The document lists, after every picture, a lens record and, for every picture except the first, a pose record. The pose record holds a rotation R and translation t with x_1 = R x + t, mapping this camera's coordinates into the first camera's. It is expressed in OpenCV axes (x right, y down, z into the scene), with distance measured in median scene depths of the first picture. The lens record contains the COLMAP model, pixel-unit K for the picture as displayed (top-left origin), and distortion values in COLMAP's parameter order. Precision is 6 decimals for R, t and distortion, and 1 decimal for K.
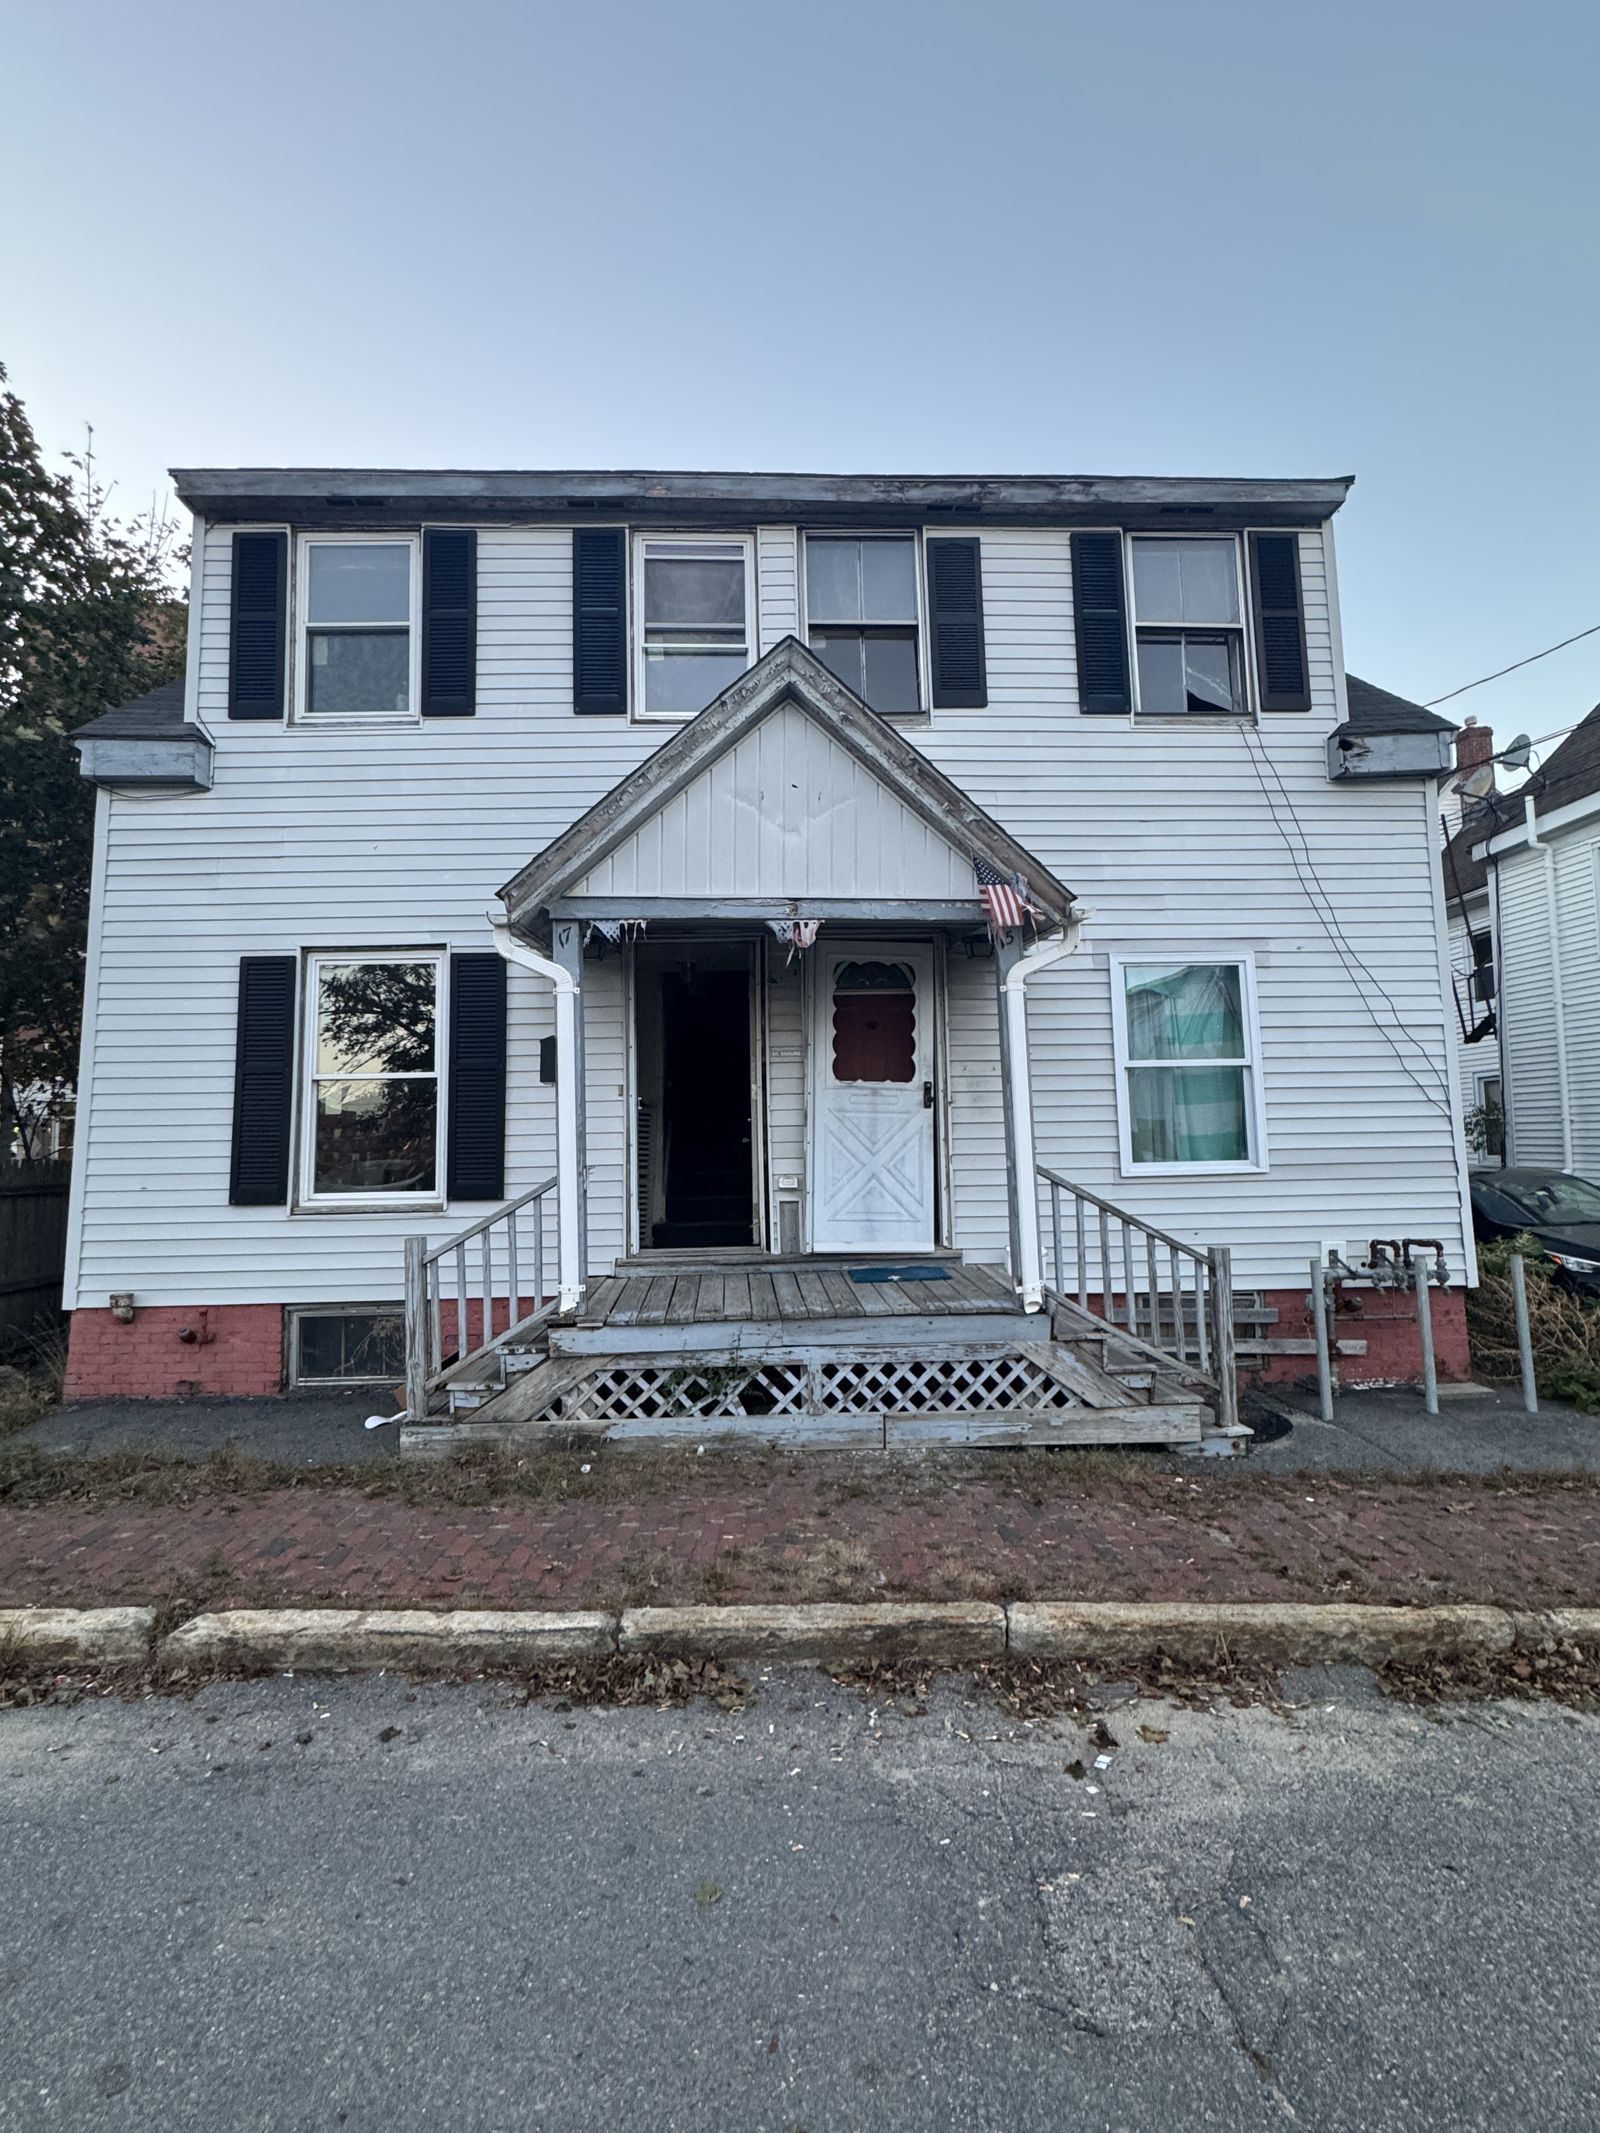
lens RADIAL K [[1001.5, 0, 799.0], [0, 1001.5, 1062.6], [0, 0, 1]] dist [-0.001493, -0.000223]
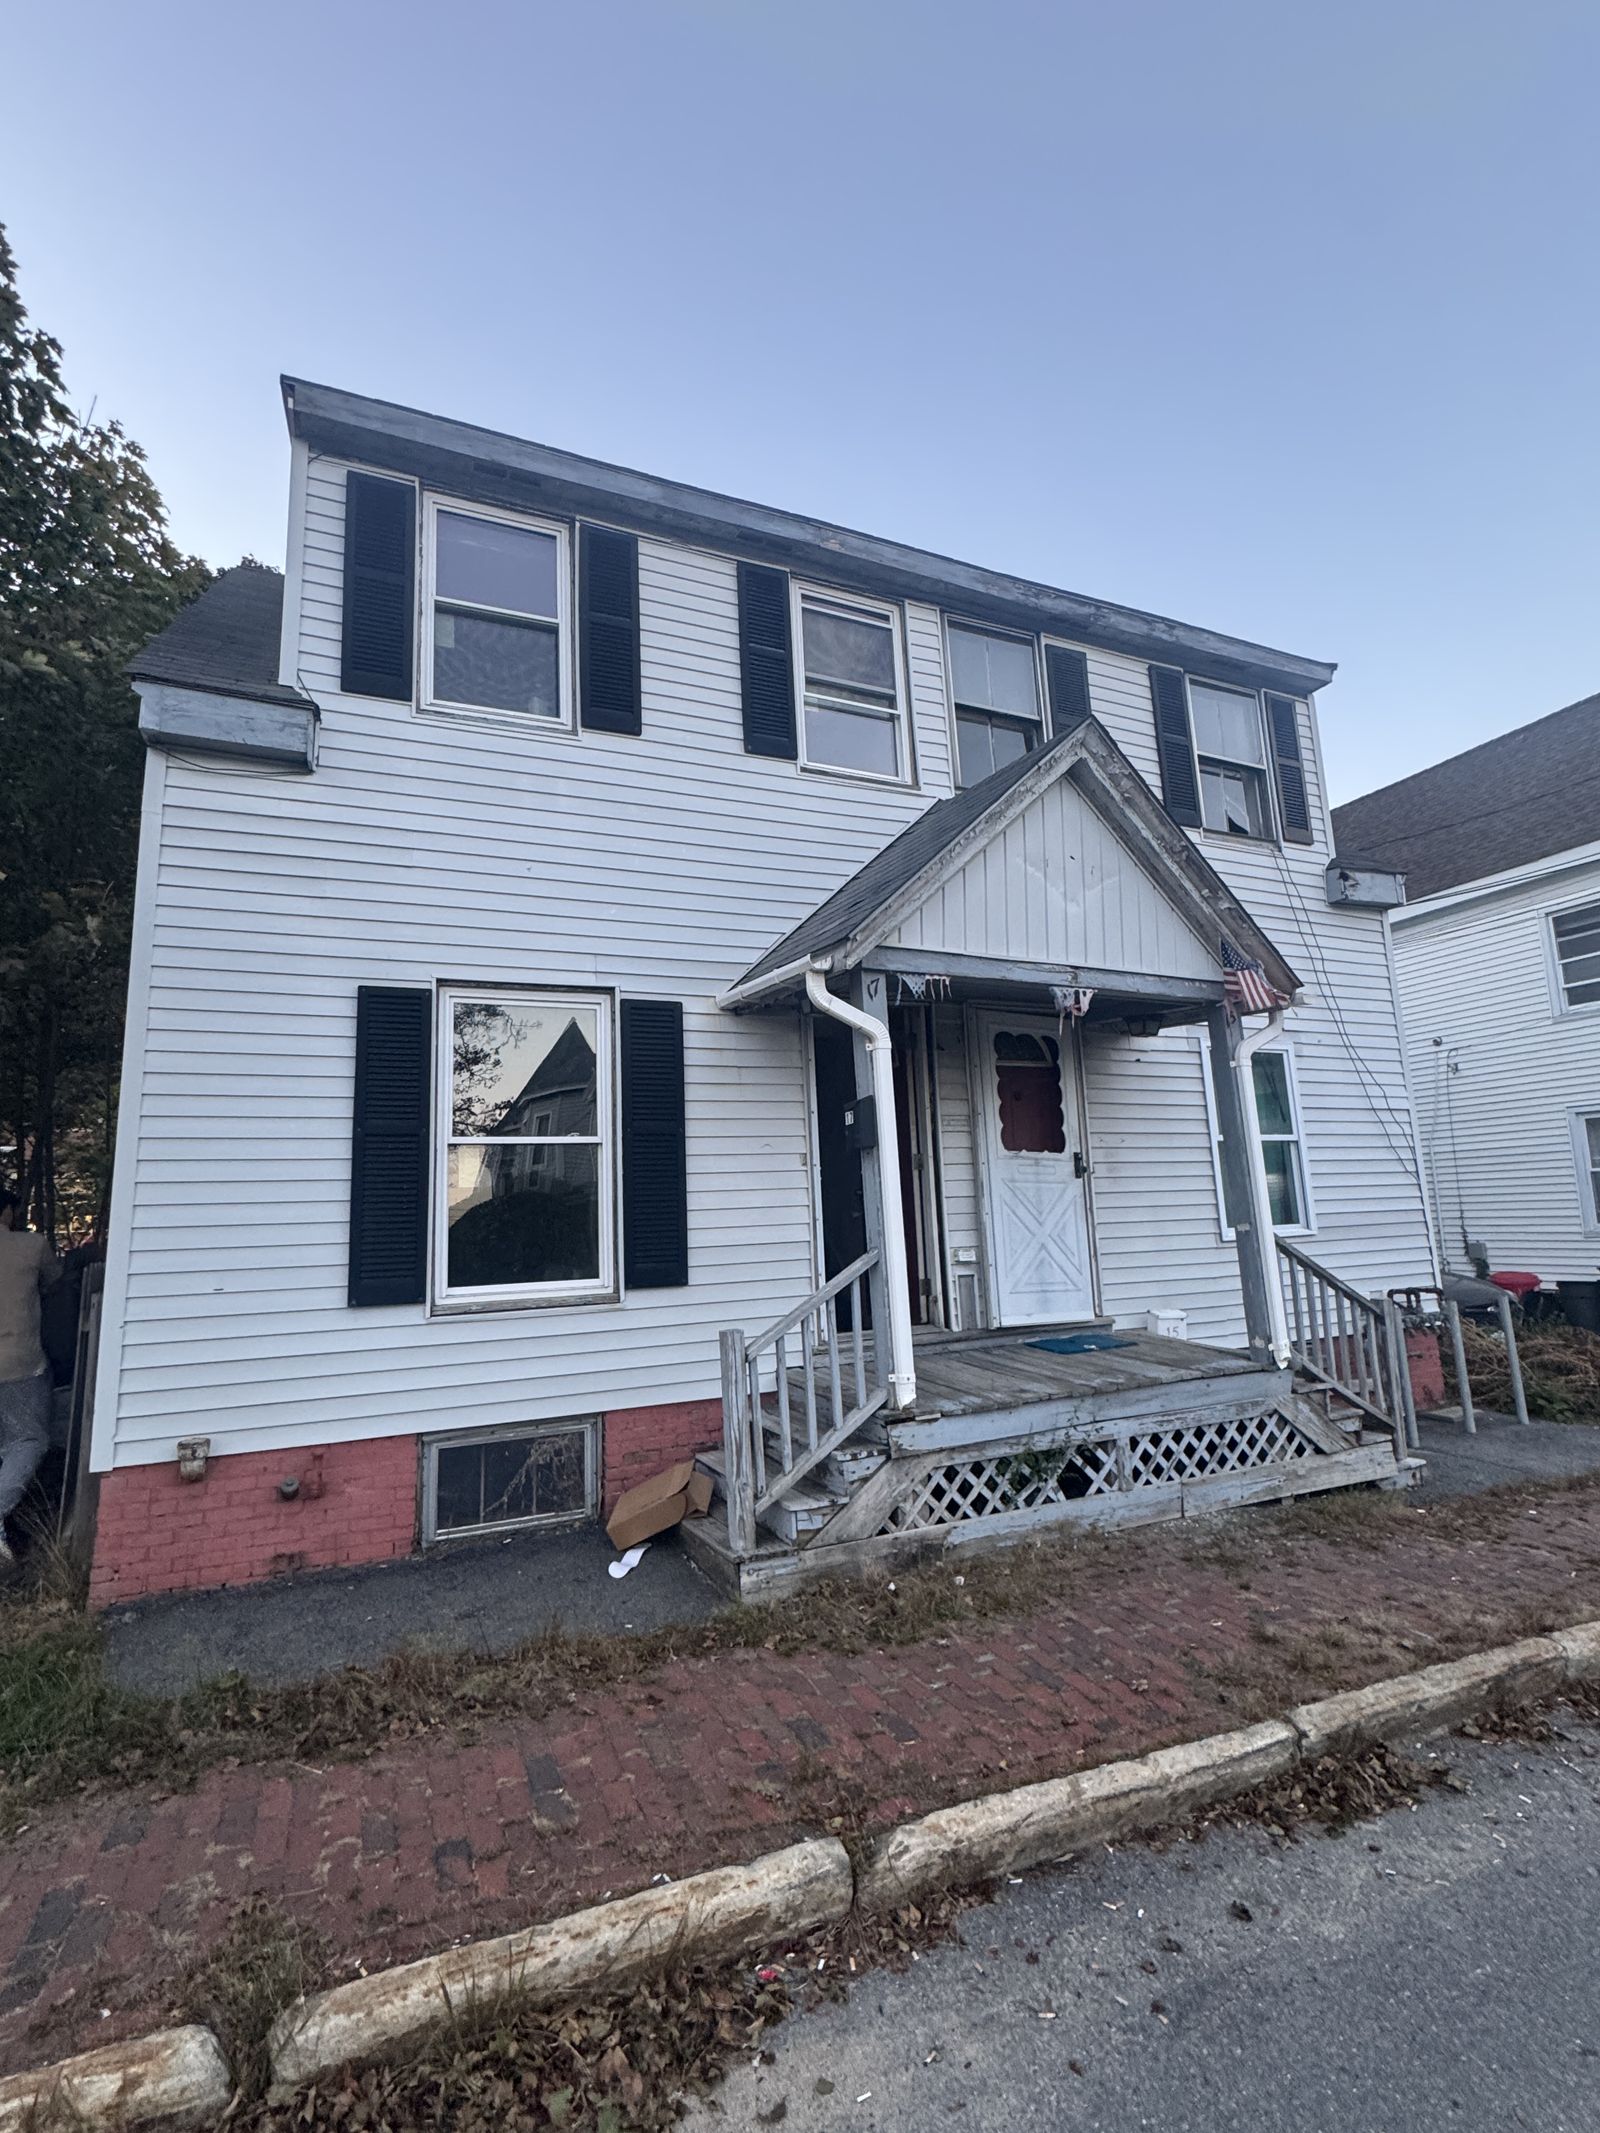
lens RADIAL K [[1001.6, 0, 806.5], [0, 1001.6, 1062.5], [0, 0, 1]] dist [-0.001993, -0.000424]
pose [[0.926888, 0.041400, 0.373048, -0.626675], [-0.010564, 0.996382, -0.084328, 0.020140], [-0.375189, 0.074221, 0.923972, 0.176633]]
